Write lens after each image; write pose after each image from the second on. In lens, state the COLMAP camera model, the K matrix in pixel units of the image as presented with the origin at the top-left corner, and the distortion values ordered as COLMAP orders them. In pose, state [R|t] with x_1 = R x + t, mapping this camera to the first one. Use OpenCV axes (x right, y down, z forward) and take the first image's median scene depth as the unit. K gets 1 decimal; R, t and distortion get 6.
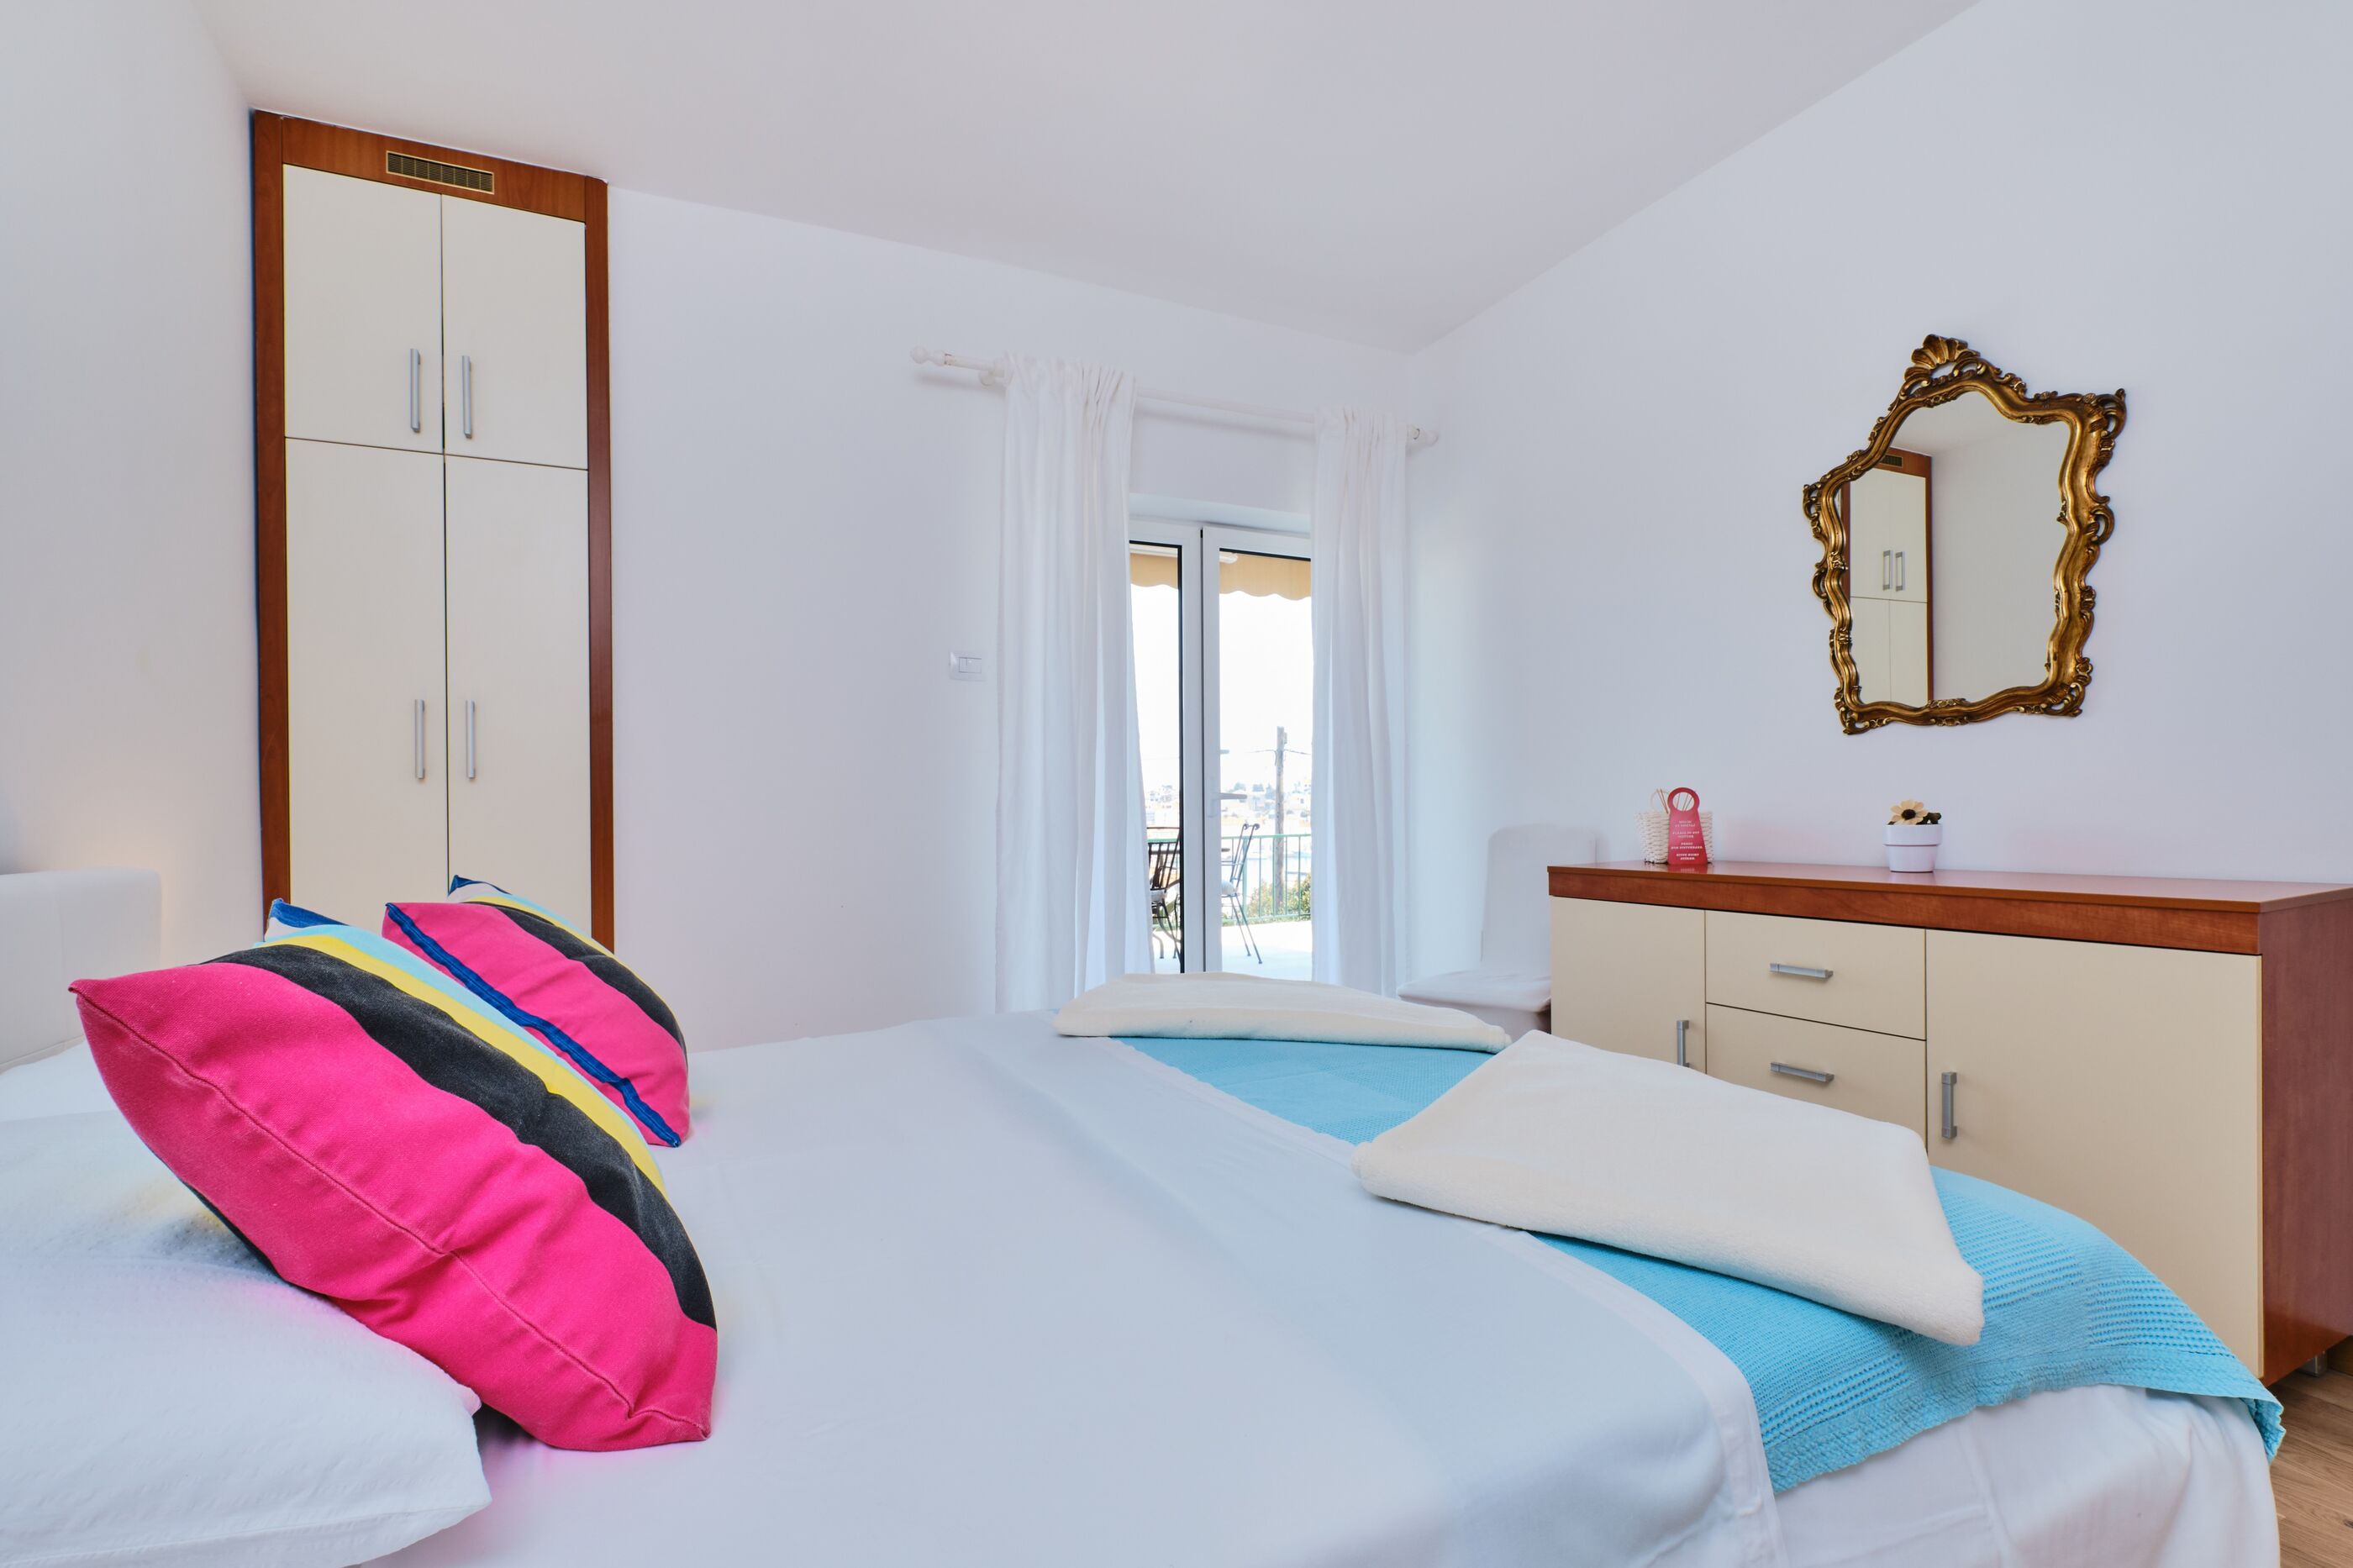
lens RADIAL K [[1046.5, 0, 1168.6], [0, 1046.5, 827.9], [0, 0, 1]] dist [-0.000978, -0.000464]
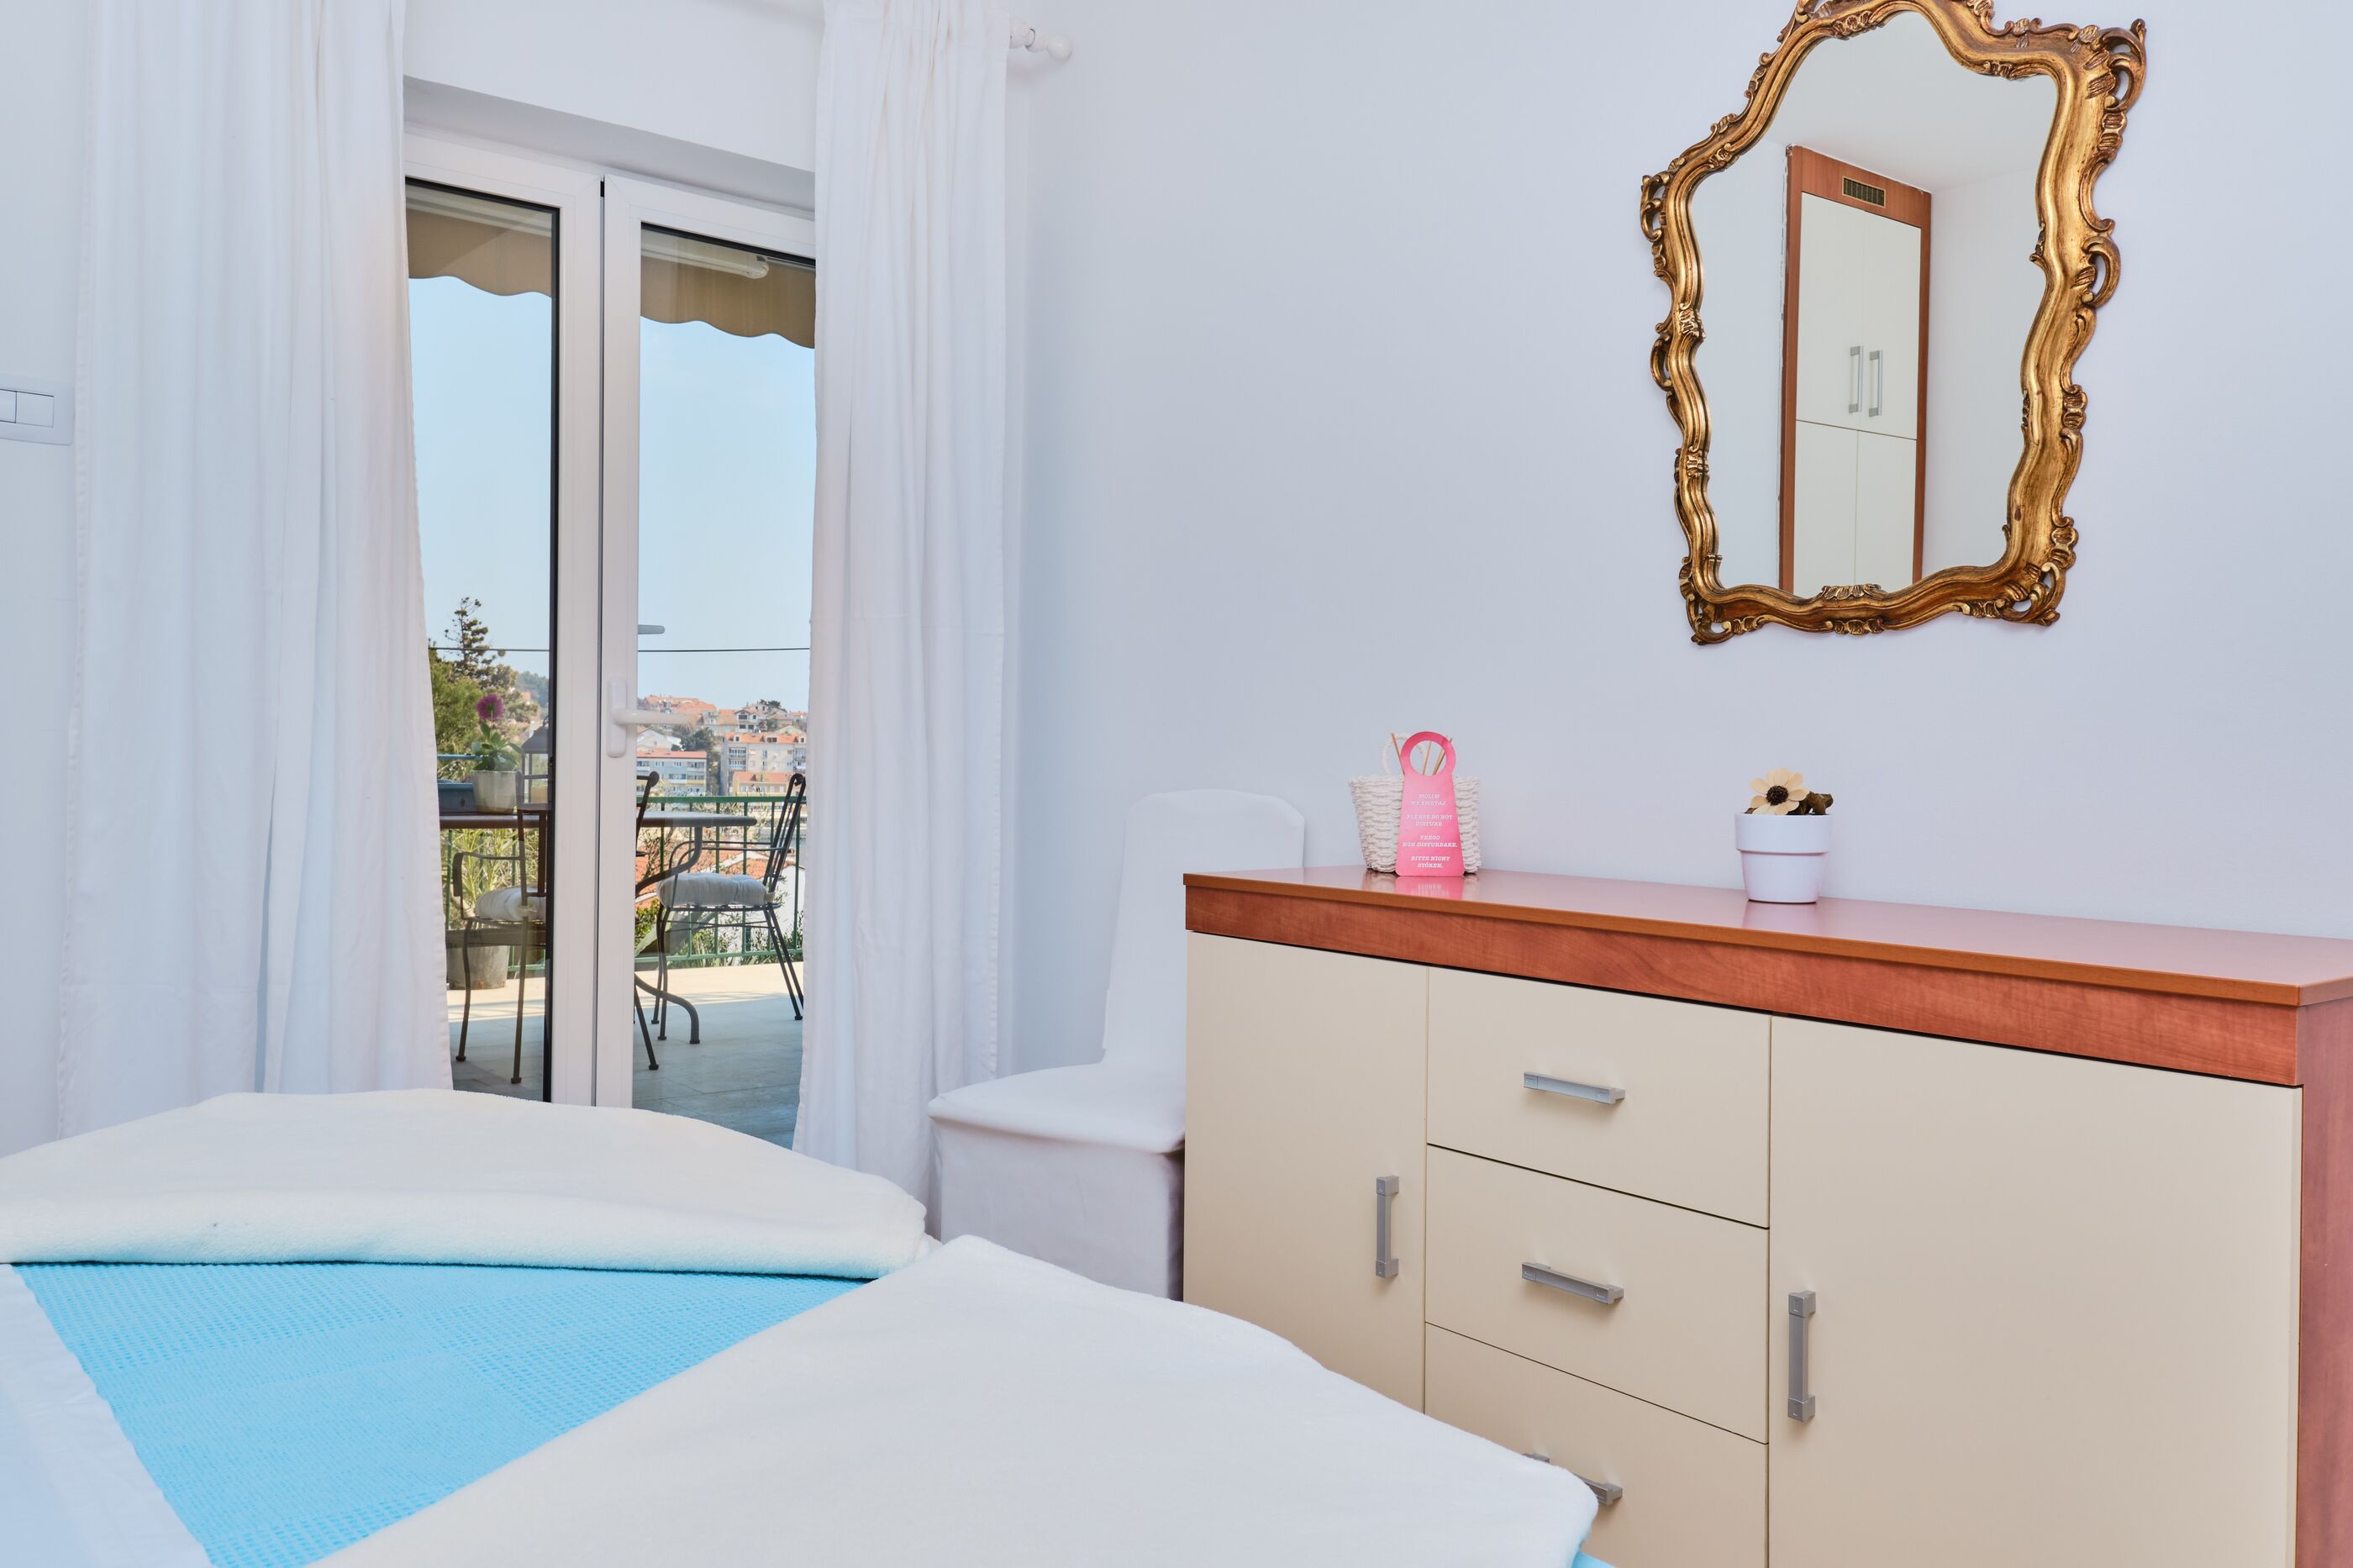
lens RADIAL K [[1790.0, 0, 1176.5], [0, 1790.0, 784.0], [0, 0, 1]] dist [0.043002, -0.009458]
pose [[0.977465, 0.030367, 0.208902, 0.214249], [-0.030557, 0.999530, -0.002322, -0.007276], [-0.208875, -0.004114, 0.977934, 0.162300]]
